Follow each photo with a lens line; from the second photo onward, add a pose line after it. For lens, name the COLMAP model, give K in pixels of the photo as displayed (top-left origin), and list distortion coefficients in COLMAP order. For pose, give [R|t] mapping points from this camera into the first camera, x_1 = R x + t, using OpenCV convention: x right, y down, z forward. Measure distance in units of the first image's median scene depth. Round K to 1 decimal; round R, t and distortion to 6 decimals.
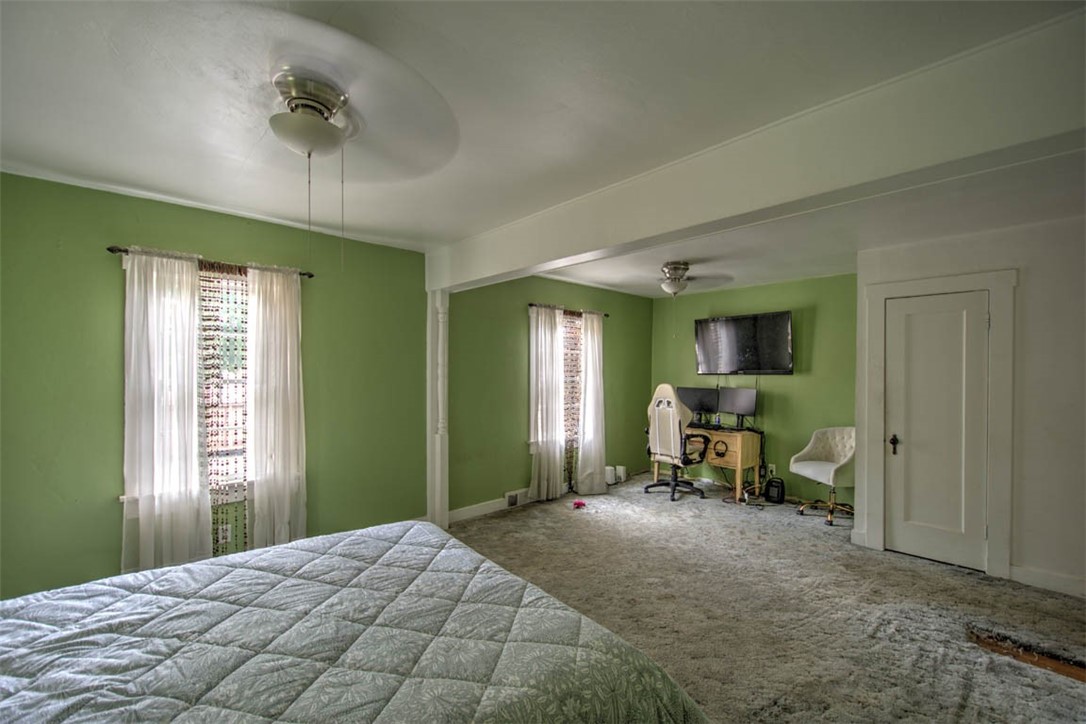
lens RADIAL K [[483.9, 0, 544.4], [0, 483.9, 375.6], [0, 0, 1]] dist [-0.000397, -0.000084]
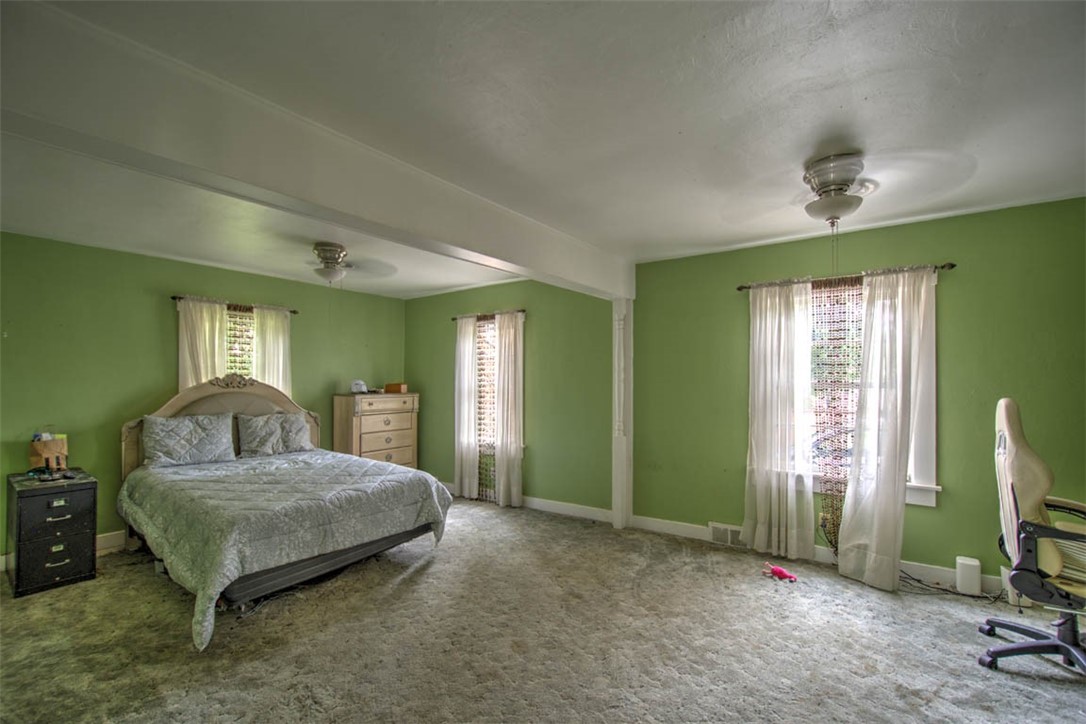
lens RADIAL K [[468.3, 0, 538.9], [0, 468.3, 373.4], [0, 0, 1]] dist [0.001313, 0.000031]
pose [[0.186199, -0.019006, -0.982328, 0.622093], [-0.008314, 0.999747, -0.020919, 0.007368], [0.982477, 0.012062, 0.185993, 0.531089]]
